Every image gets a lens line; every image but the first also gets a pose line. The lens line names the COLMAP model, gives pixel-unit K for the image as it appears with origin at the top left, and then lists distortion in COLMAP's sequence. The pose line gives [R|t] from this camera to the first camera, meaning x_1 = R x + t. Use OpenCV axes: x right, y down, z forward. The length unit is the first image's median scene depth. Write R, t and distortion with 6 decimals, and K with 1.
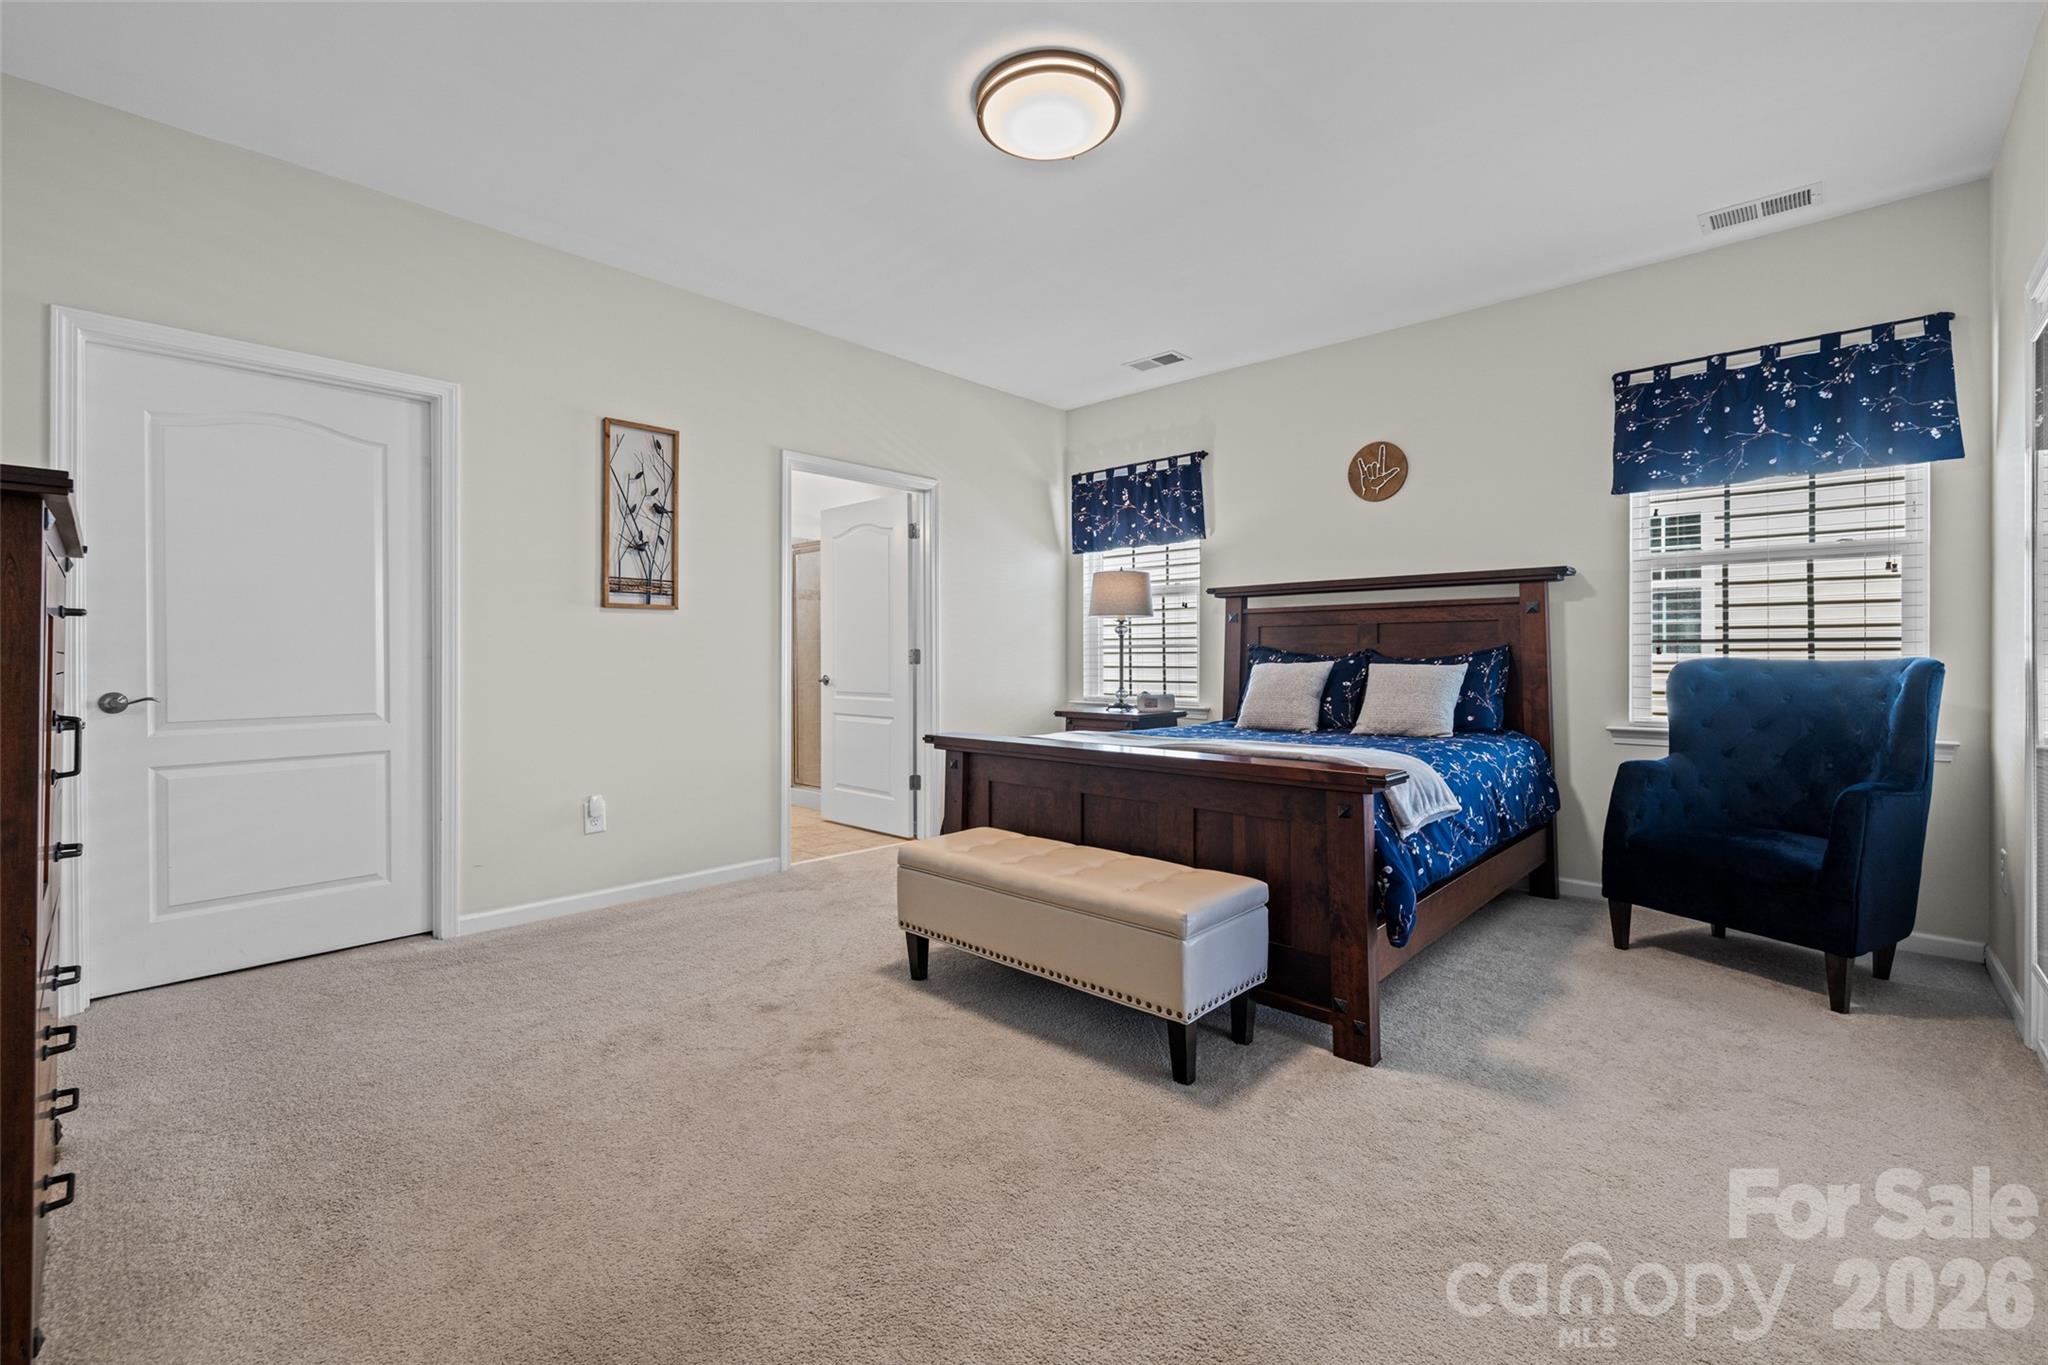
lens RADIAL K [[868.8, 0, 1033.4], [0, 868.8, 669.1], [0, 0, 1]] dist [-0.011733, -0.000139]
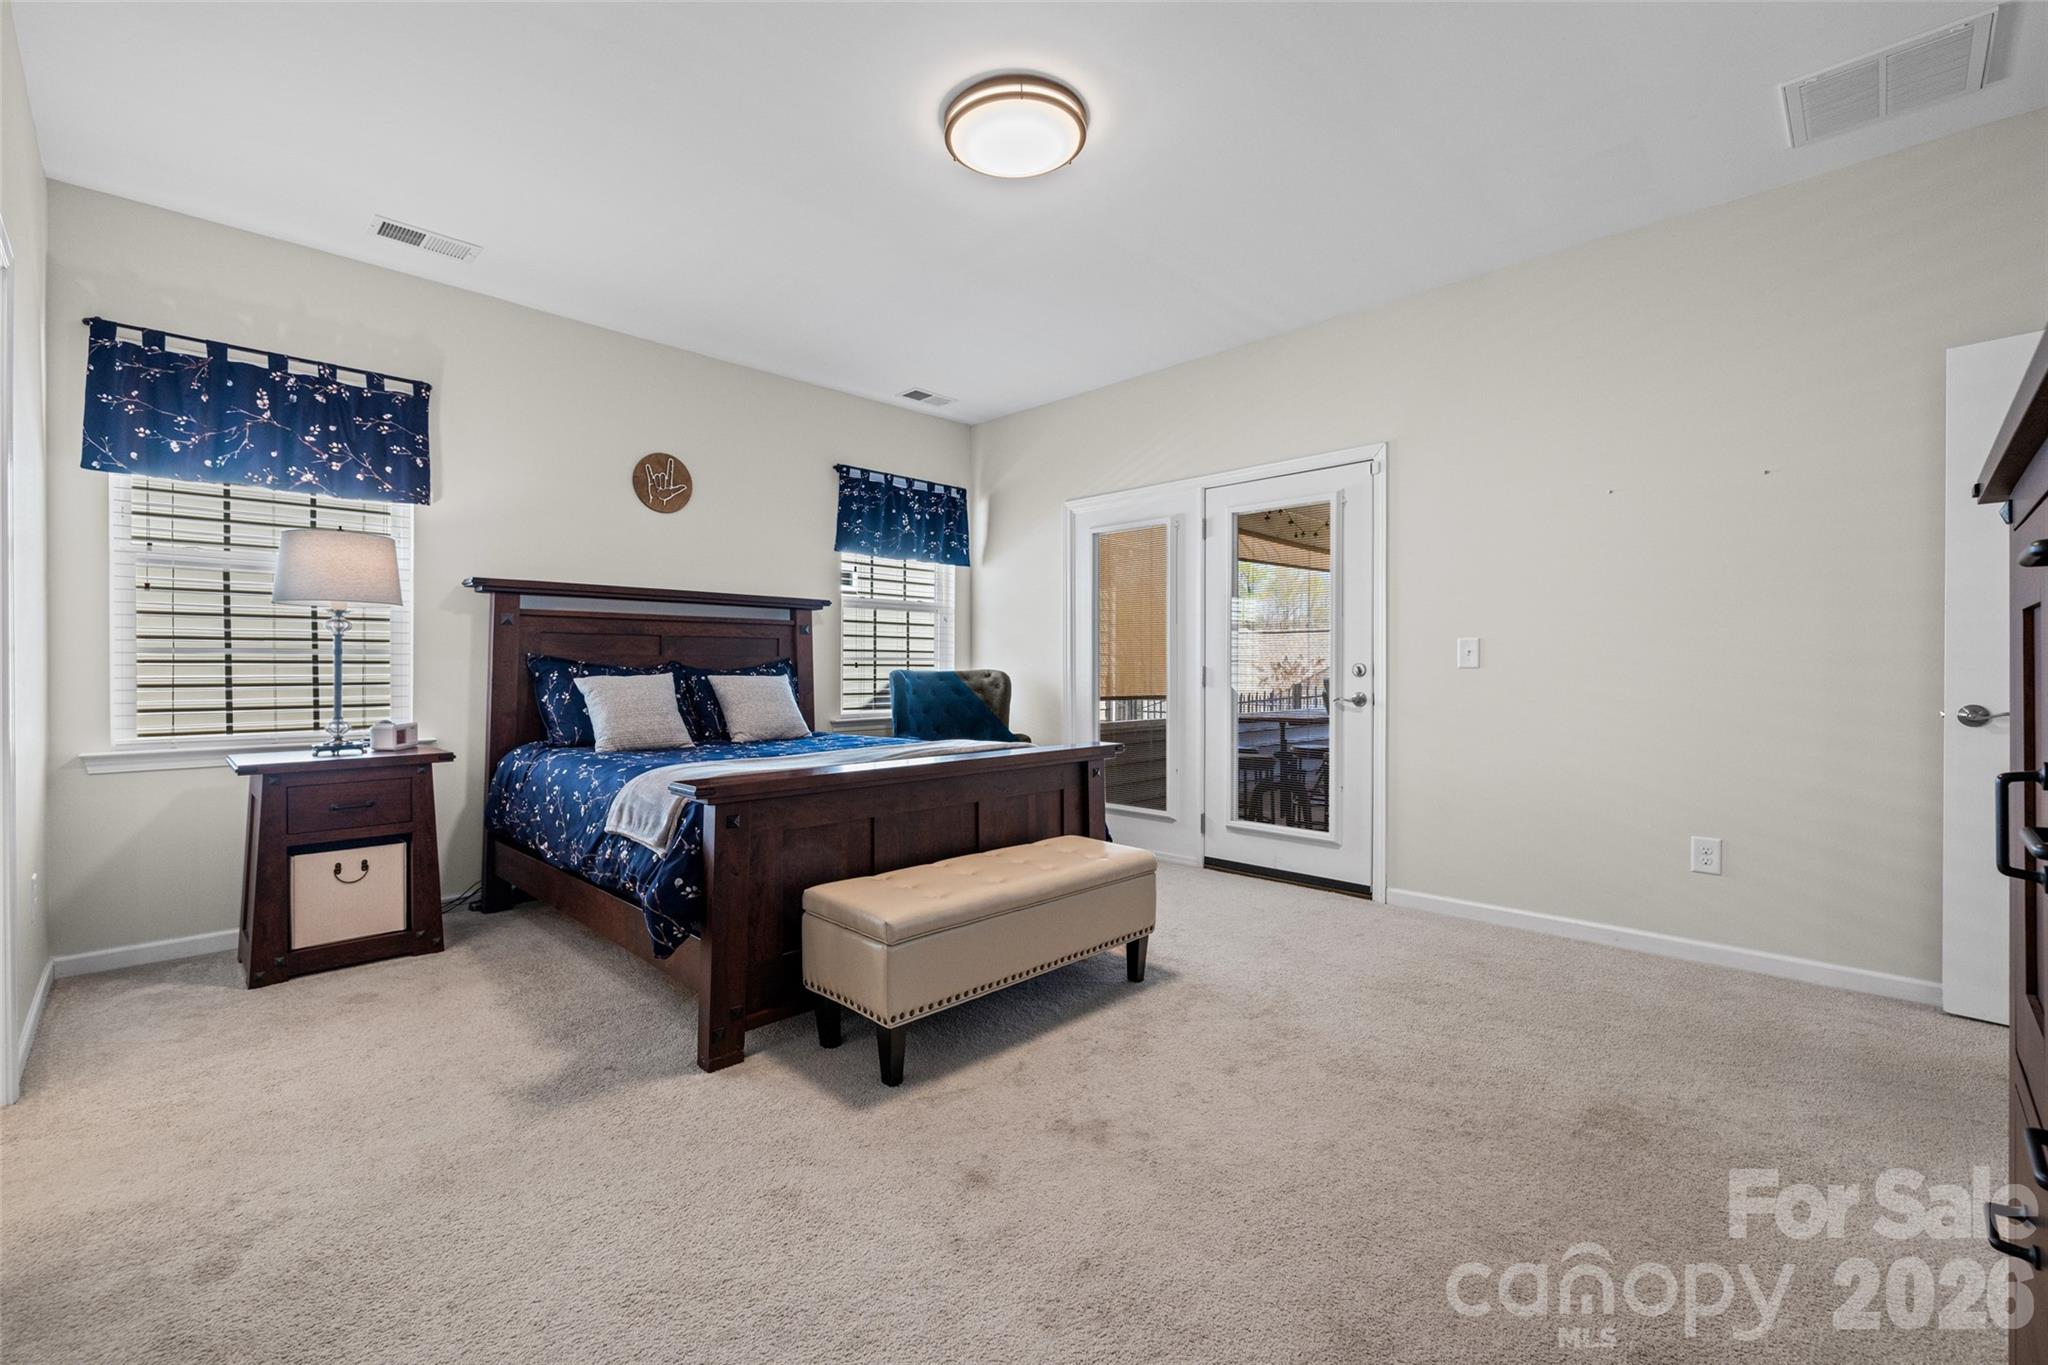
lens RADIAL K [[868.8, 0, 1032.8], [0, 868.8, 673.2], [0, 0, 1]] dist [-0.011733, -0.000139]
pose [[0.023458, -0.002209, 0.999722, -0.587232], [0.011200, 0.999935, 0.001947, -0.006859], [-0.999662, 0.011151, 0.023482, 0.554432]]
